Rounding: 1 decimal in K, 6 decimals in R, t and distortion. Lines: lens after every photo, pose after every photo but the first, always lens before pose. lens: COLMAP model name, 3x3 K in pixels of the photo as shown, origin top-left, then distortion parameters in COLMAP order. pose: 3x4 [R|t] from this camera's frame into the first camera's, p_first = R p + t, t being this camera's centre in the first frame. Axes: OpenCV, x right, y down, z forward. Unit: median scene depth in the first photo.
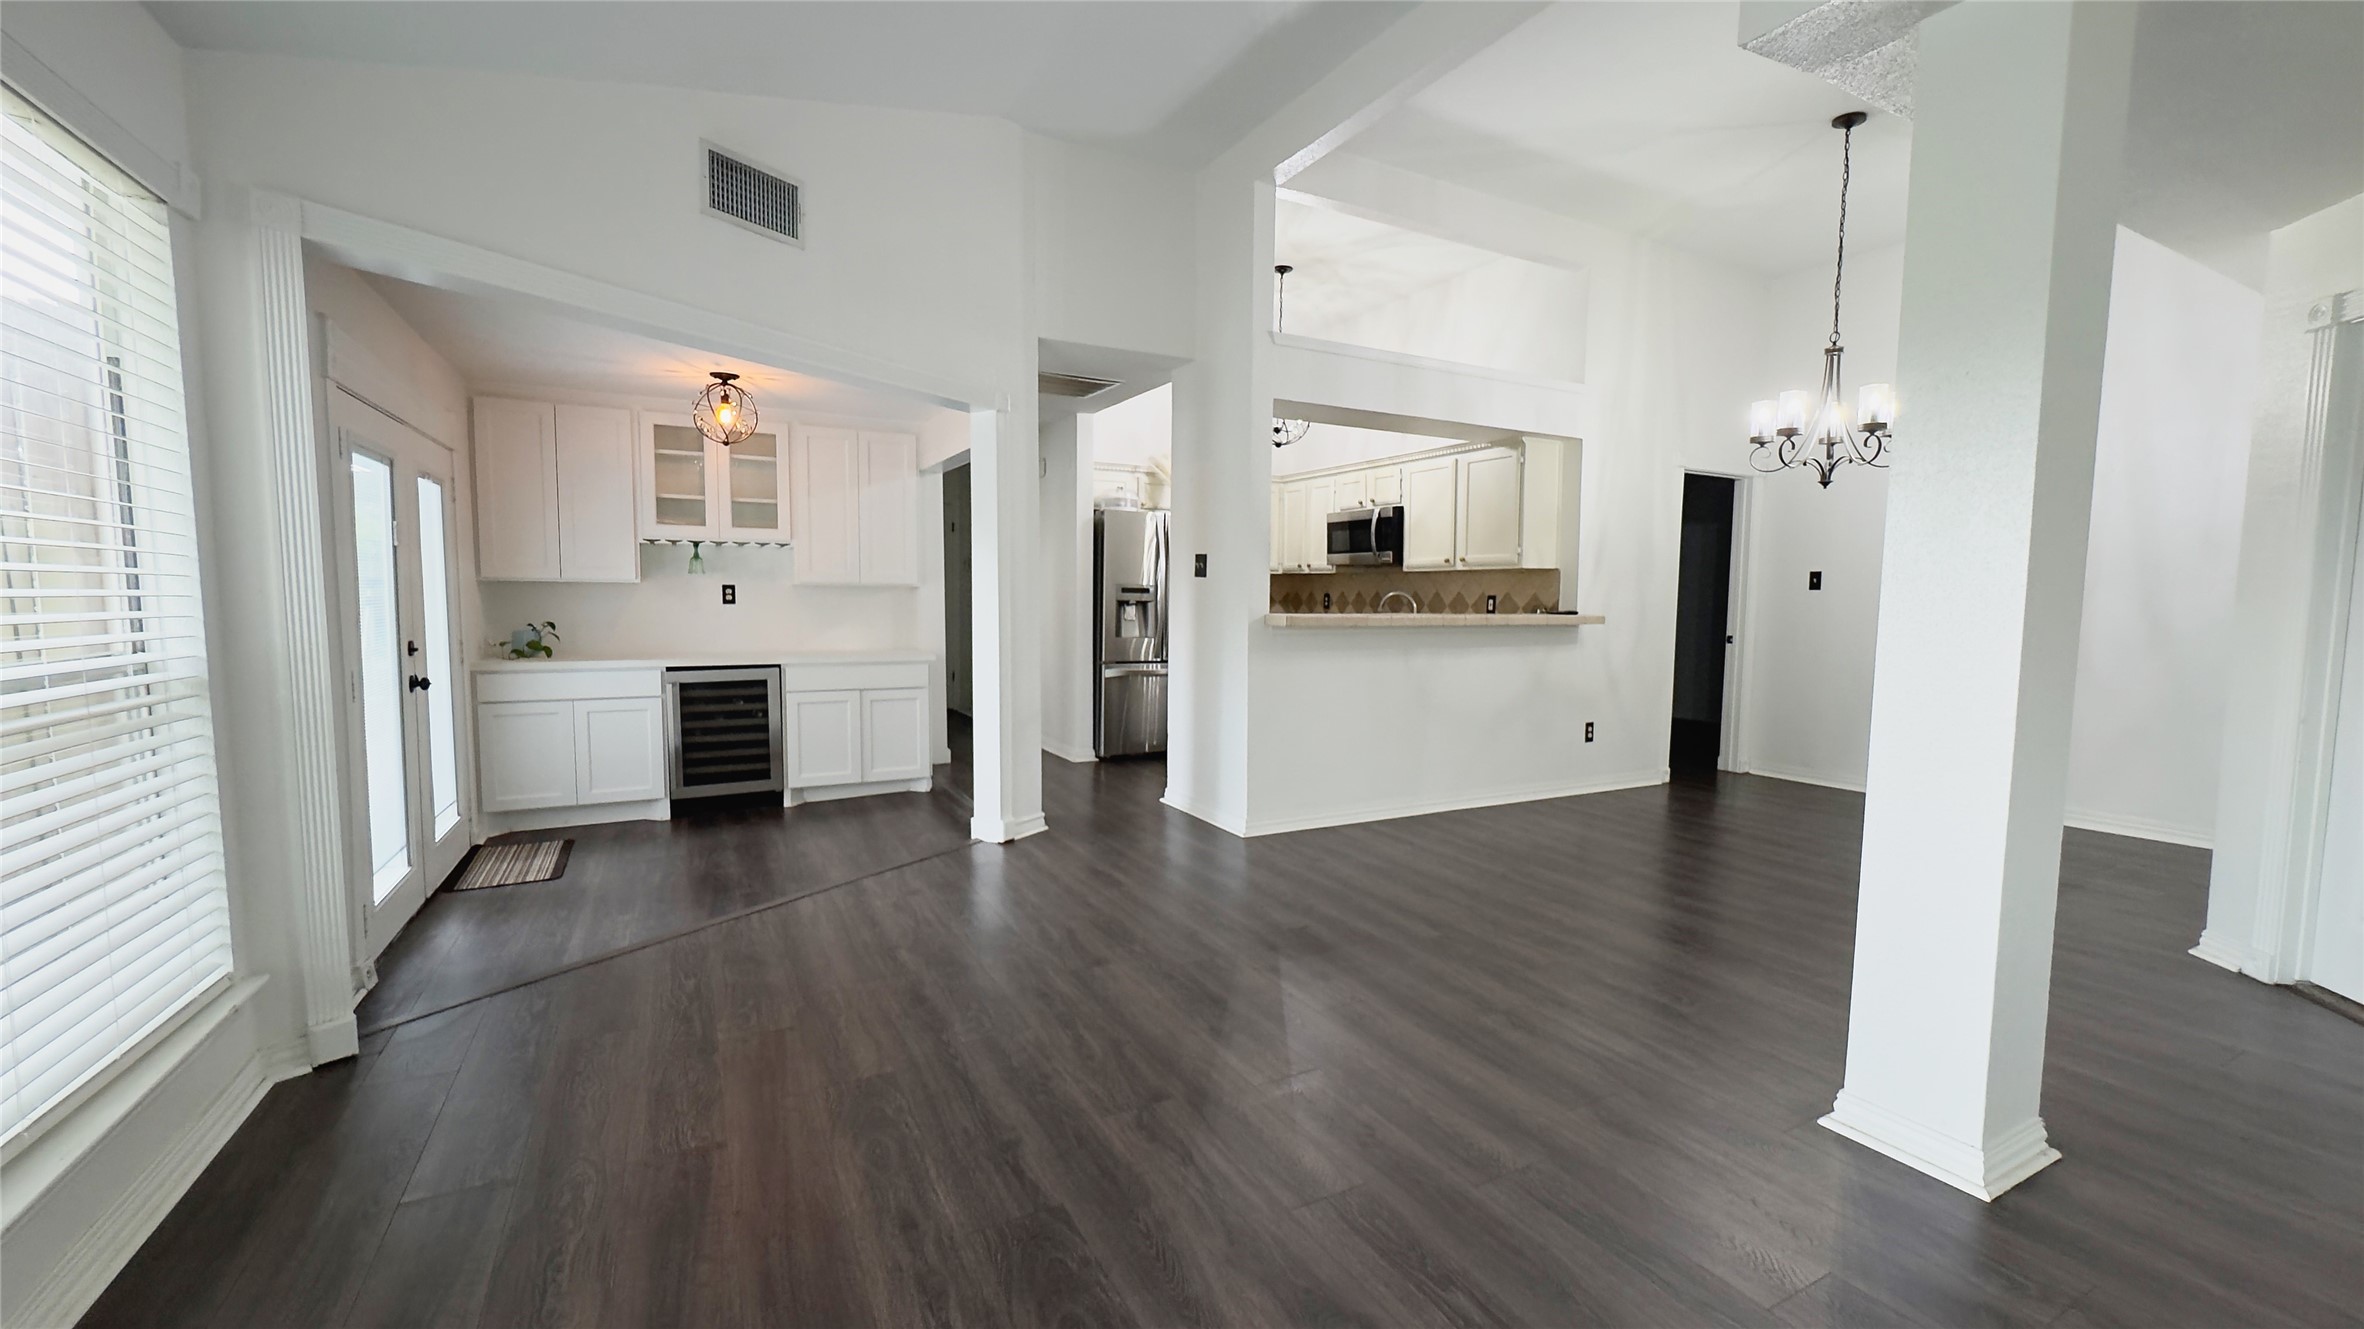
lens RADIAL K [[939.8, 0, 1182.0], [0, 939.8, 664.5], [0, 0, 1]] dist [-0.001893, -0.000270]
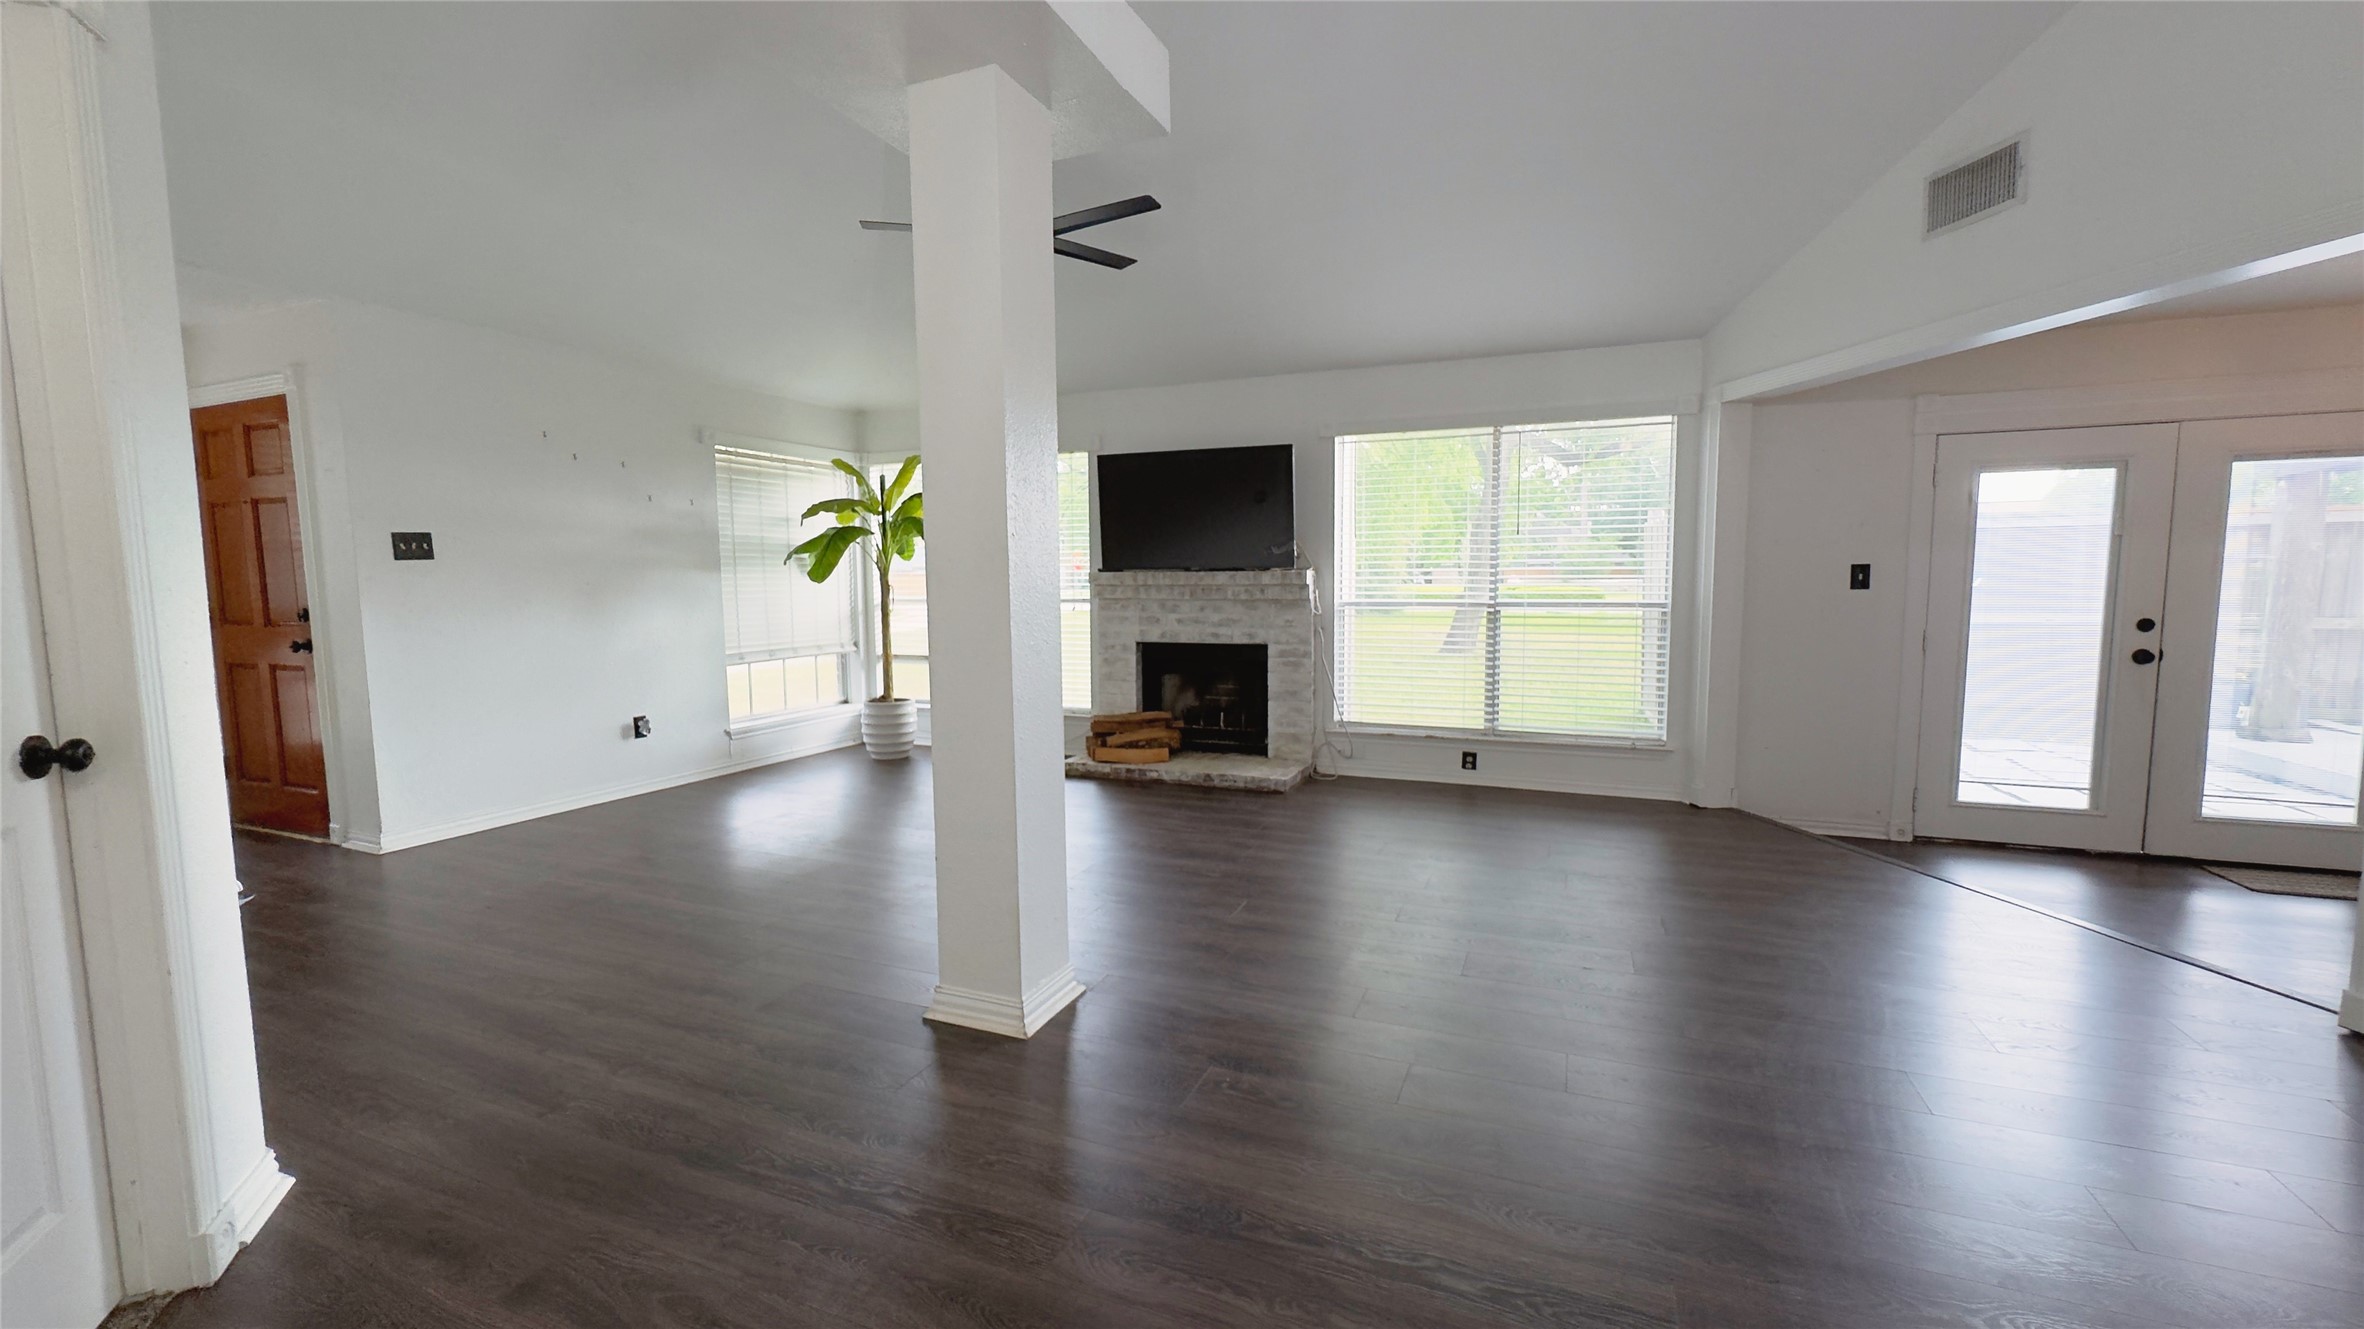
lens RADIAL K [[939.8, 0, 1182.0], [0, 939.8, 664.5], [0, 0, 1]] dist [-0.001893, -0.000270]
pose [[-0.775662, 0.051642, -0.629033, 0.540419], [-0.050539, 0.988365, 0.143462, -0.050106], [0.629122, 0.143069, -0.764026, 0.783460]]
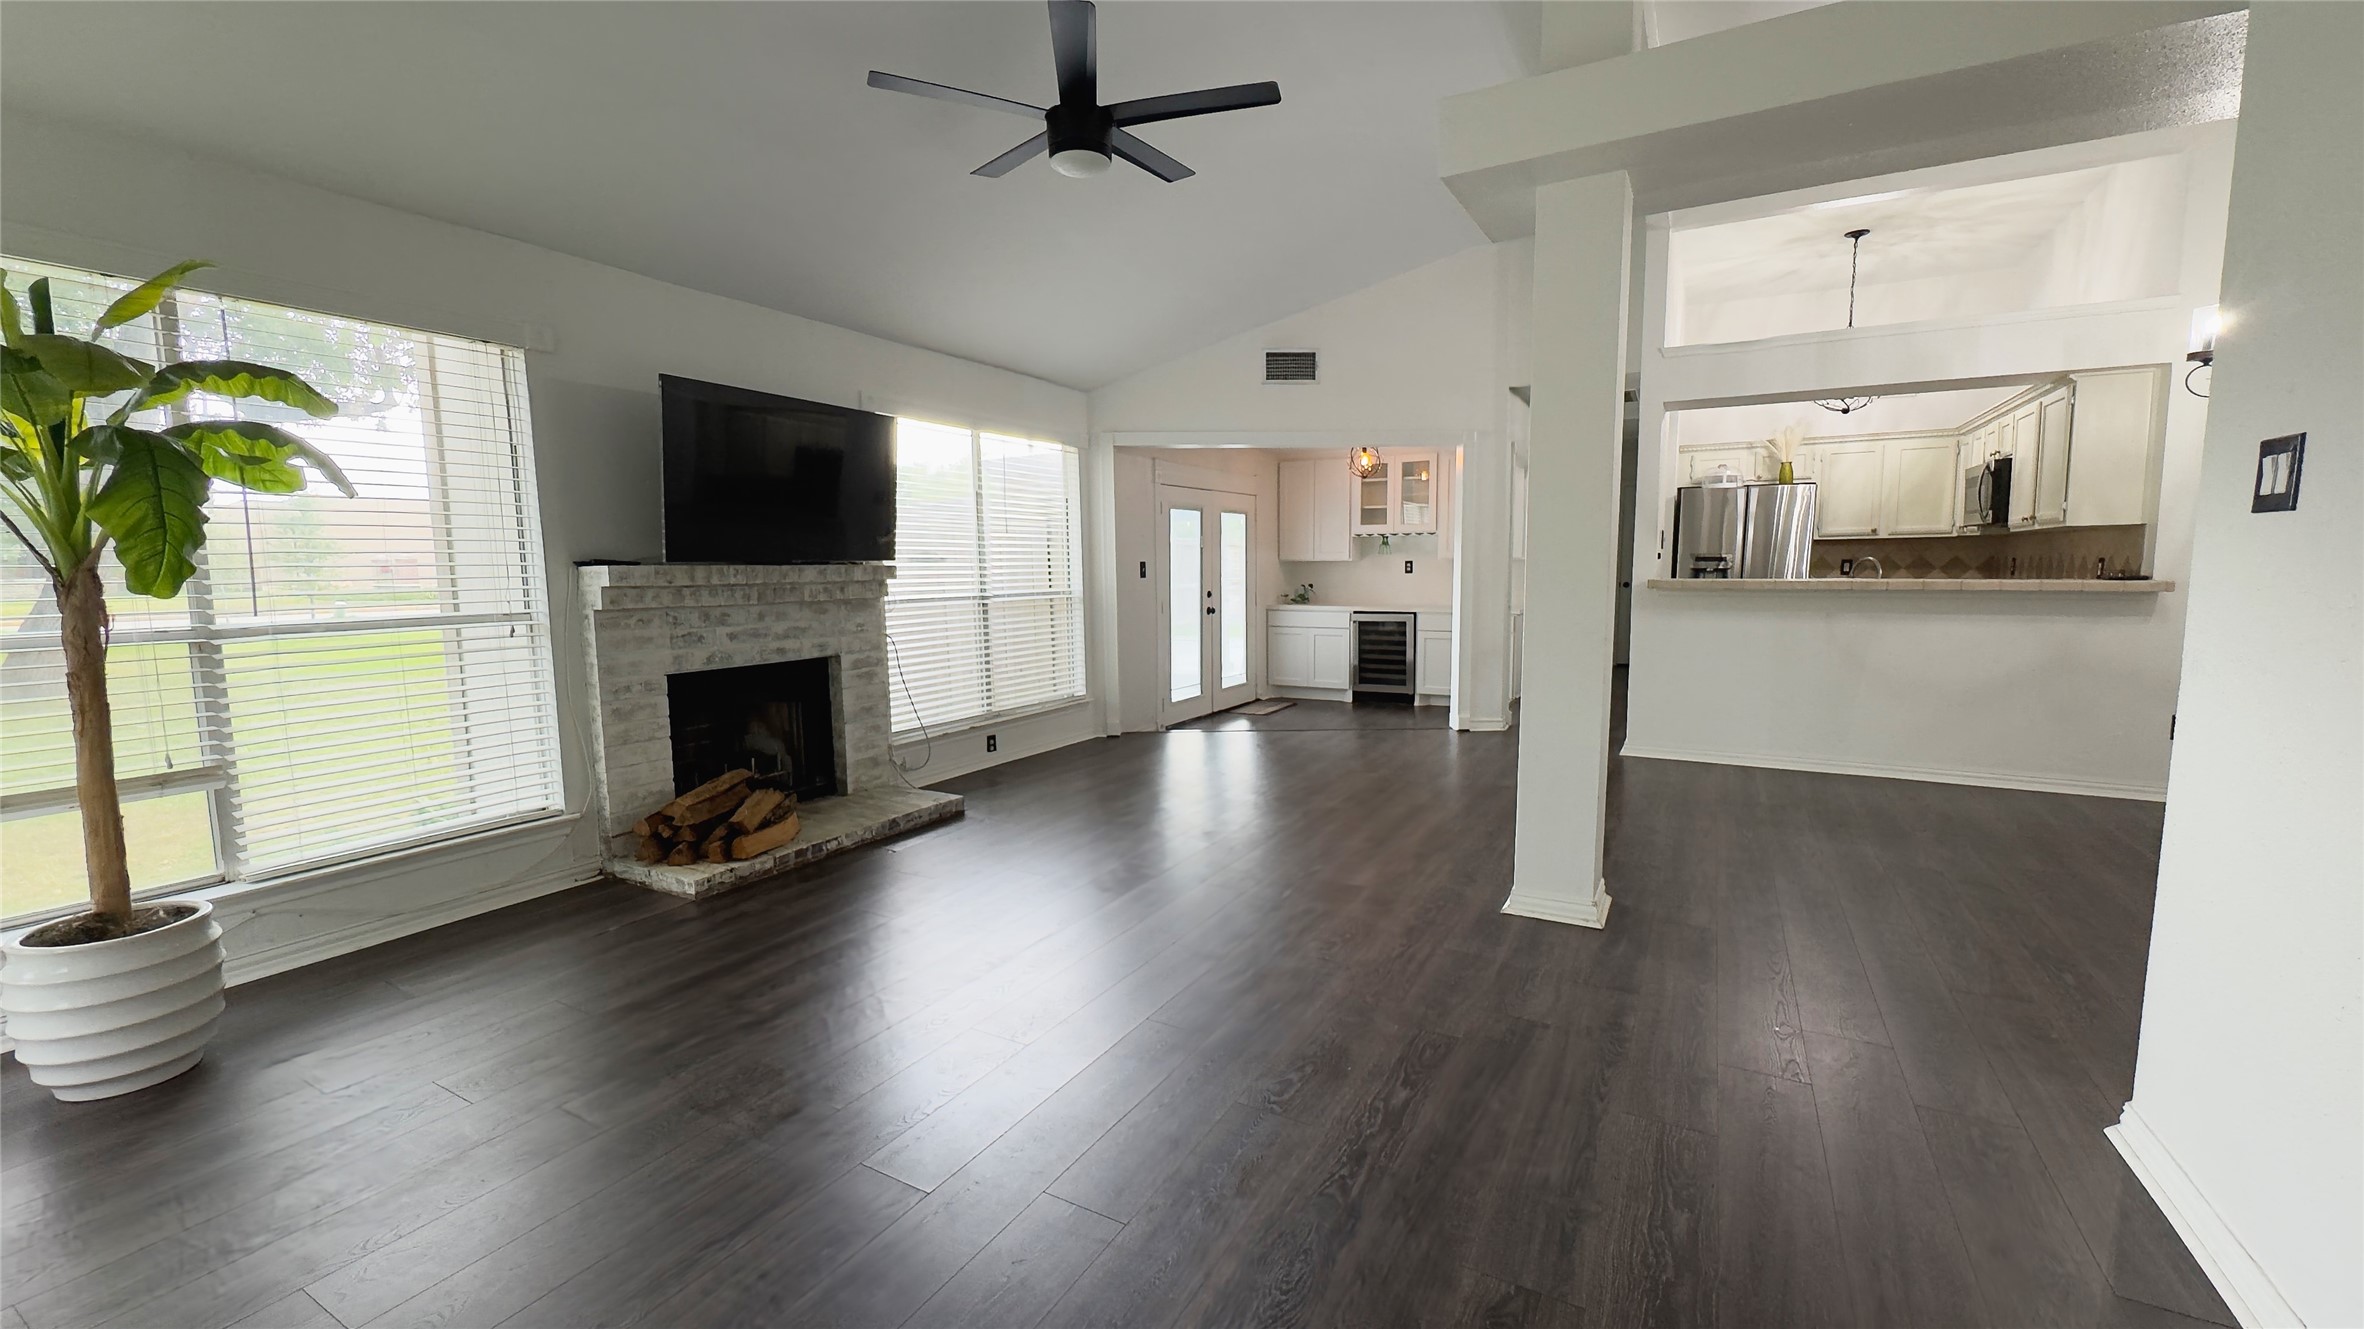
lens RADIAL K [[939.8, 0, 1182.0], [0, 939.8, 664.5], [0, 0, 1]] dist [-0.001893, -0.000270]
pose [[0.532018, 0.075023, -0.843403, 0.685897], [-0.050673, 0.997103, 0.056731, 0.017315], [0.845215, 0.012556, 0.534279, -0.148815]]
